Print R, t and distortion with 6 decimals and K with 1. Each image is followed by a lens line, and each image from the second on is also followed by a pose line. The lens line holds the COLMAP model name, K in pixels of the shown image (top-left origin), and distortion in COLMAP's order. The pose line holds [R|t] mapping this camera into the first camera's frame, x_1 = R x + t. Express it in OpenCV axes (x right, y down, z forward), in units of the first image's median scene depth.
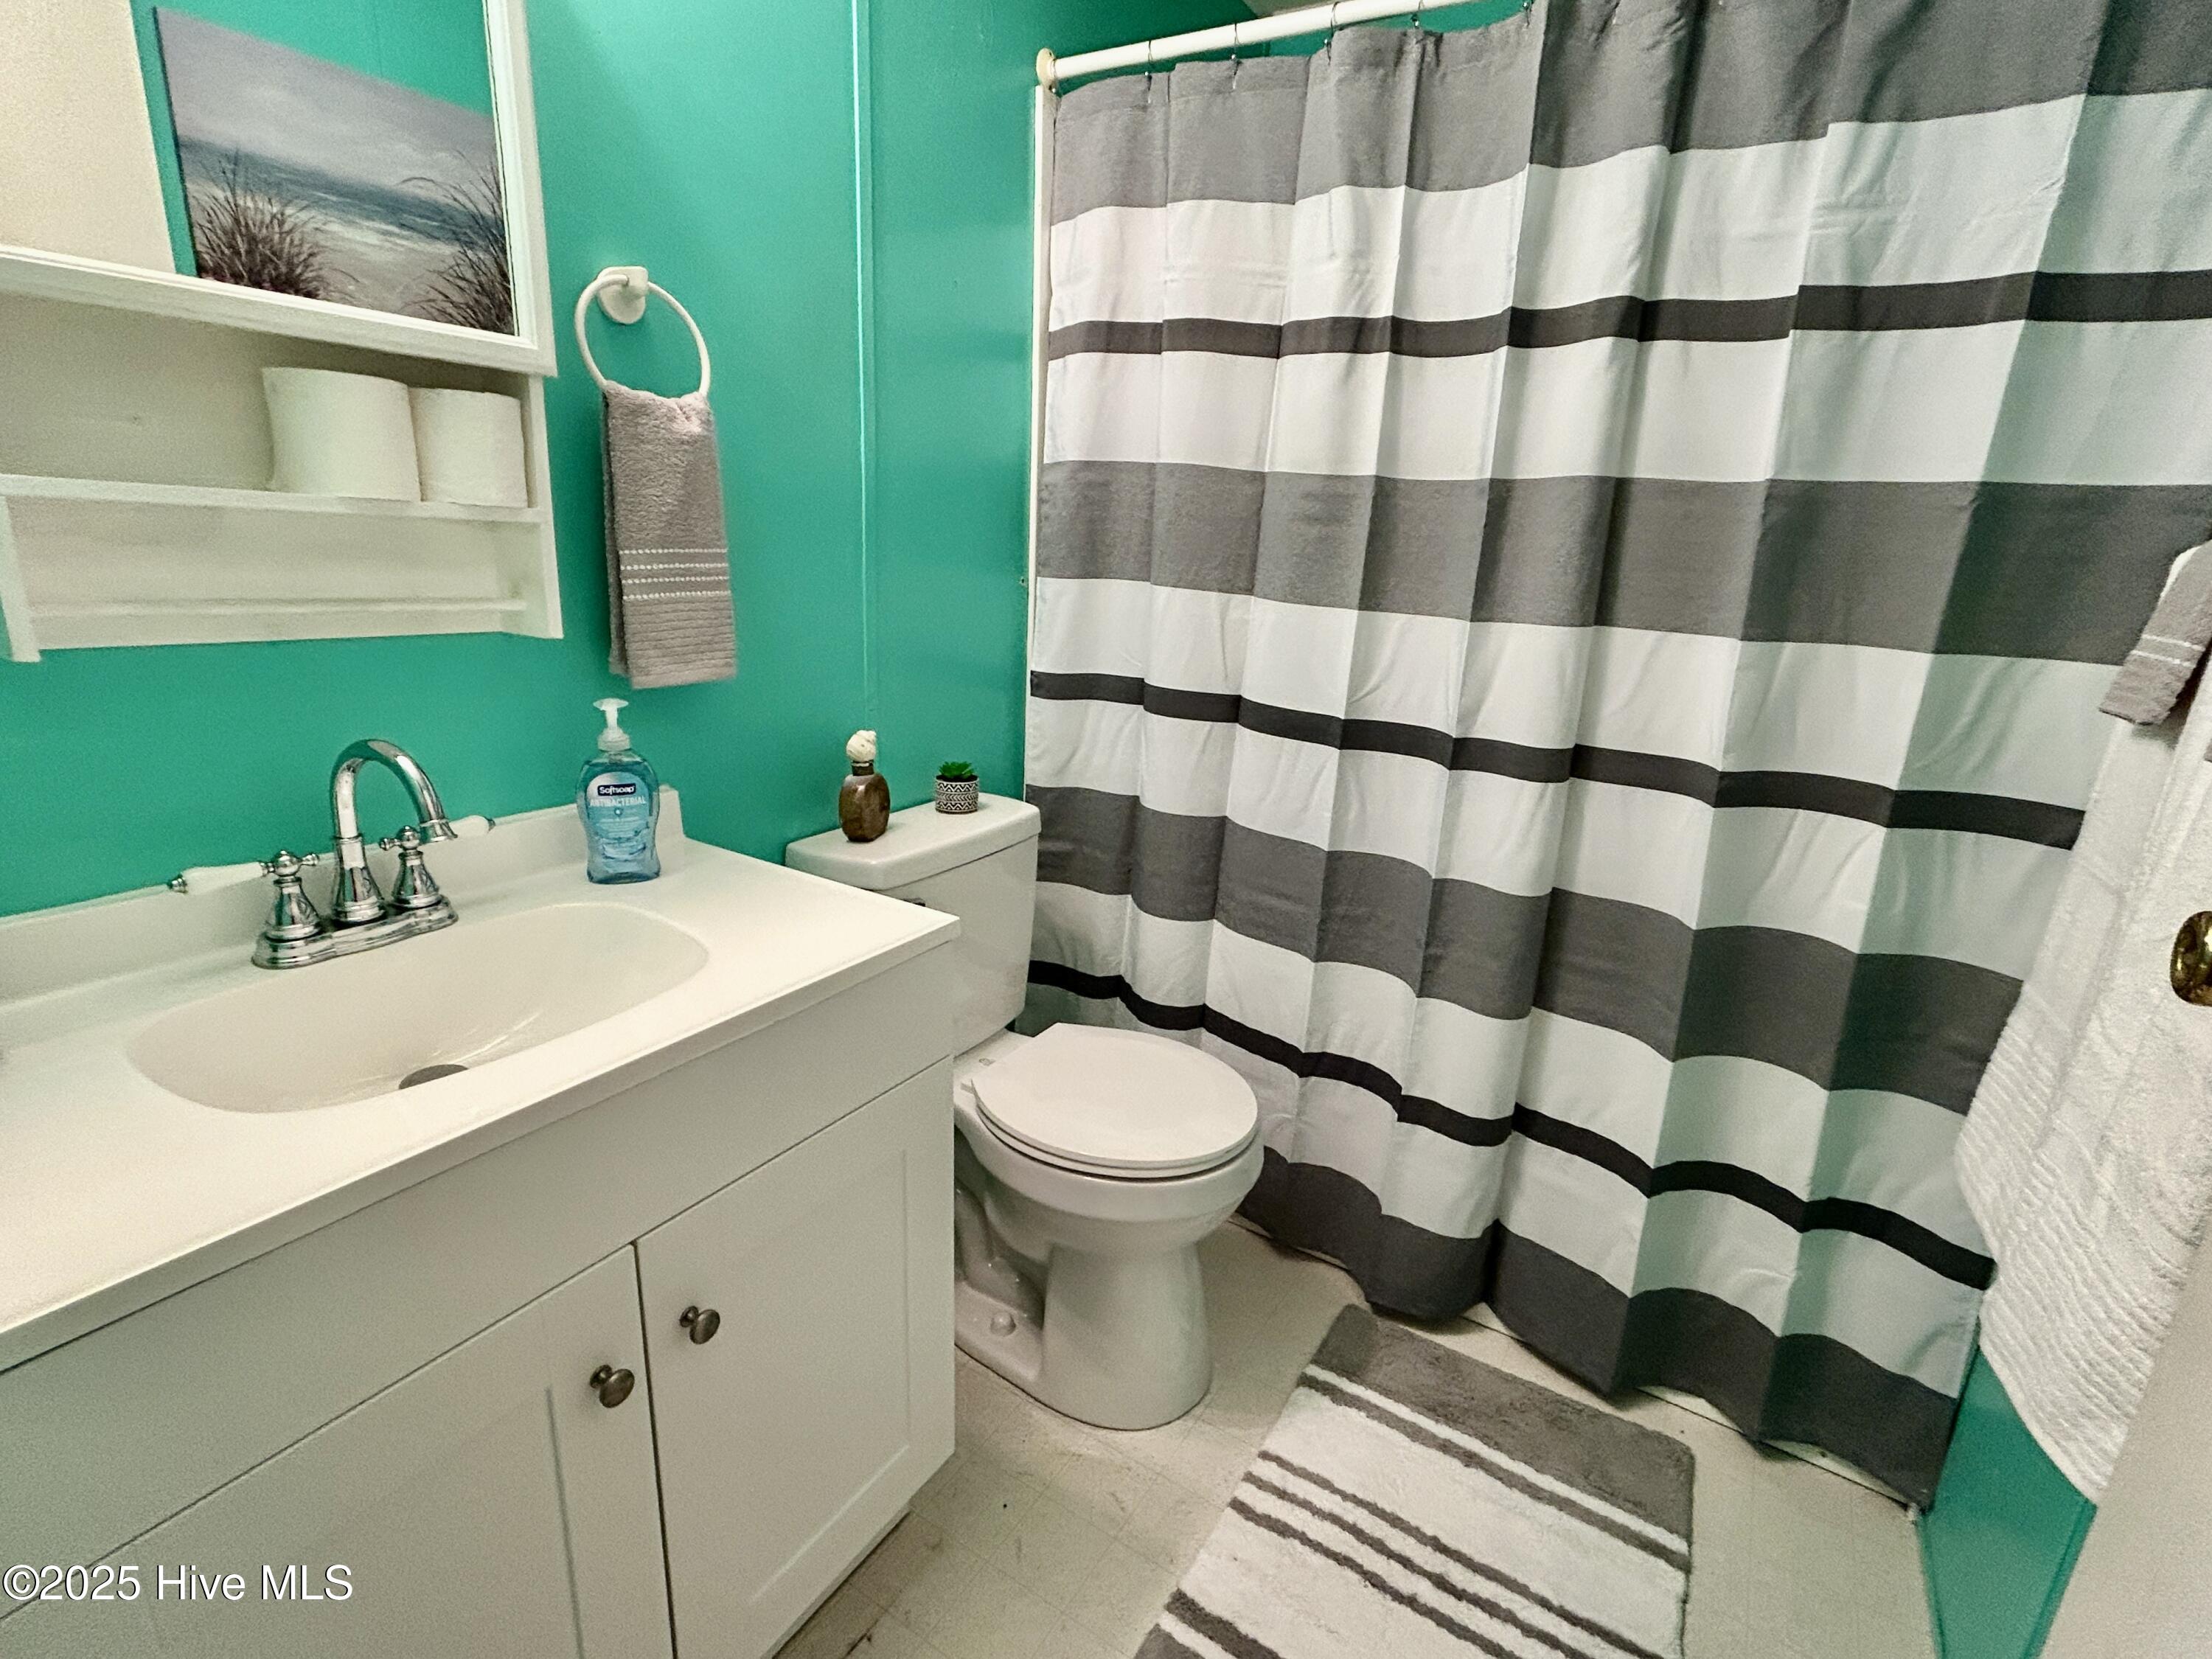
lens RADIAL K [[1046.1, 0, 1109.1], [0, 1046.1, 827.1], [0, 0, 1]] dist [0.003315, 0.001678]
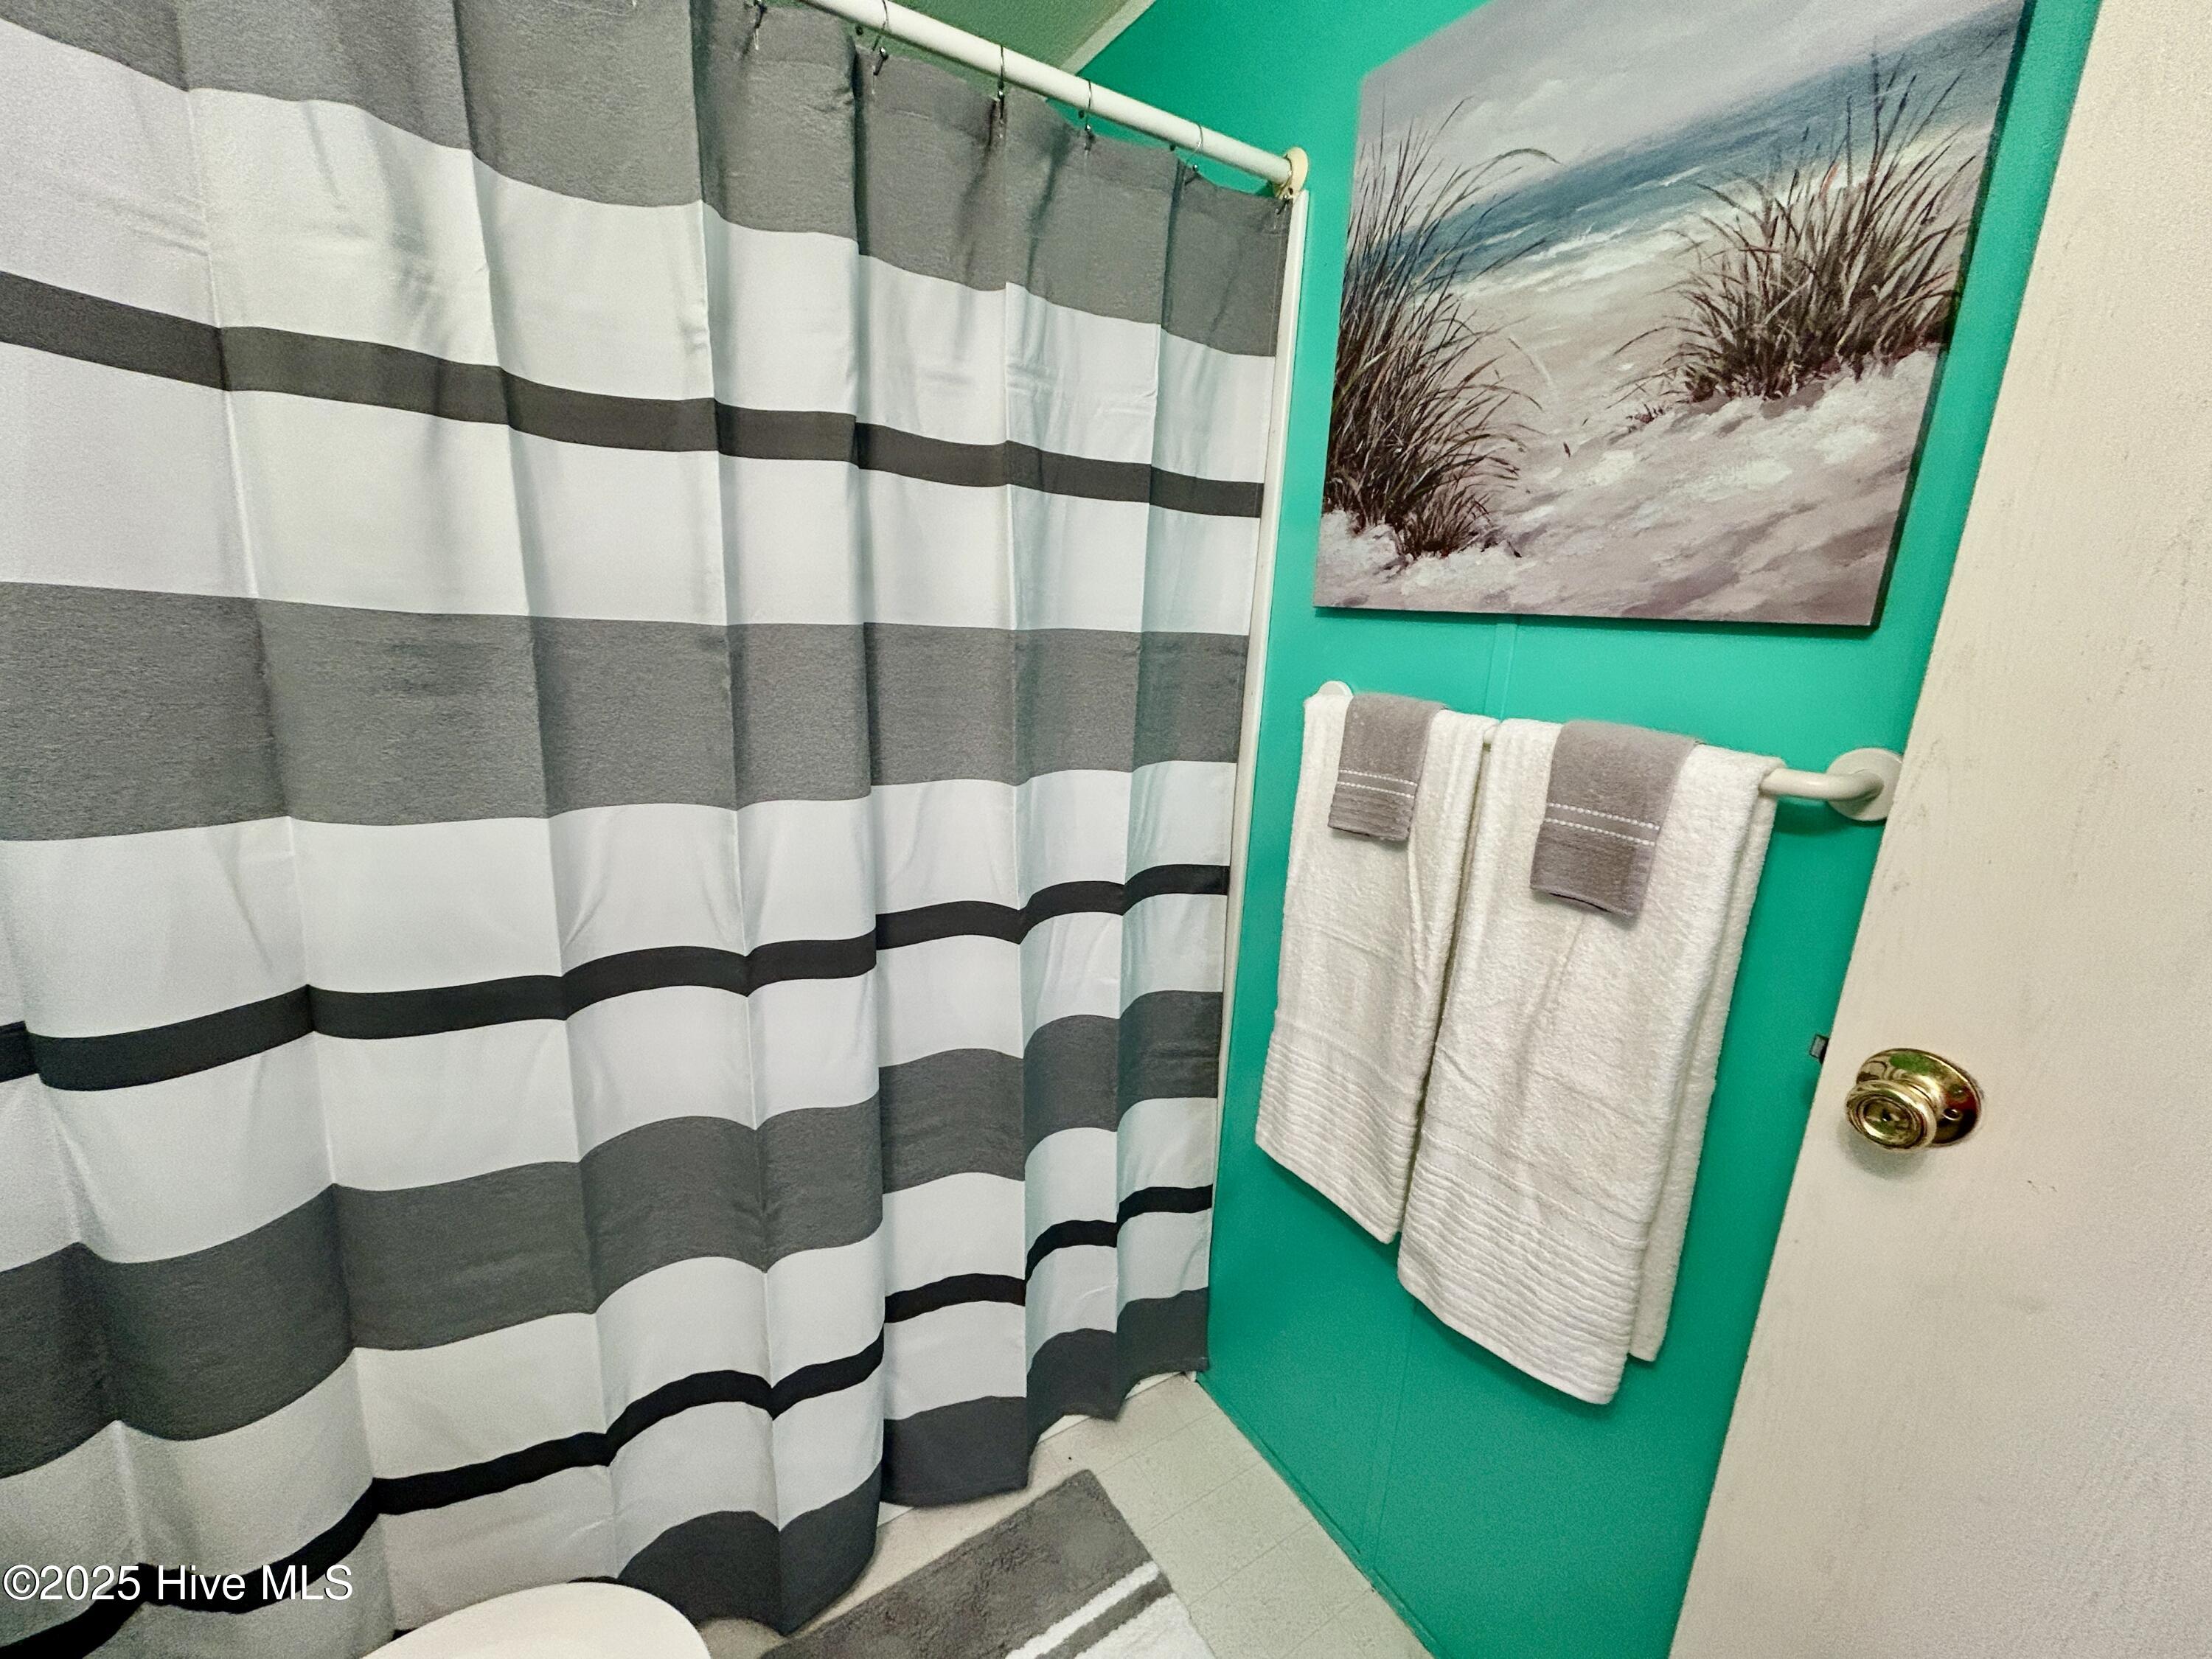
lens RADIAL K [[879.9, 0, 1100.1], [0, 879.9, 836.9], [0, 0, 1]] dist [0.002567, 0.000536]
pose [[0.430464, -0.244880, 0.868755, -0.101359], [0.232191, 0.960145, 0.155591, -0.217119], [-0.872232, 0.134741, 0.470167, 0.477209]]
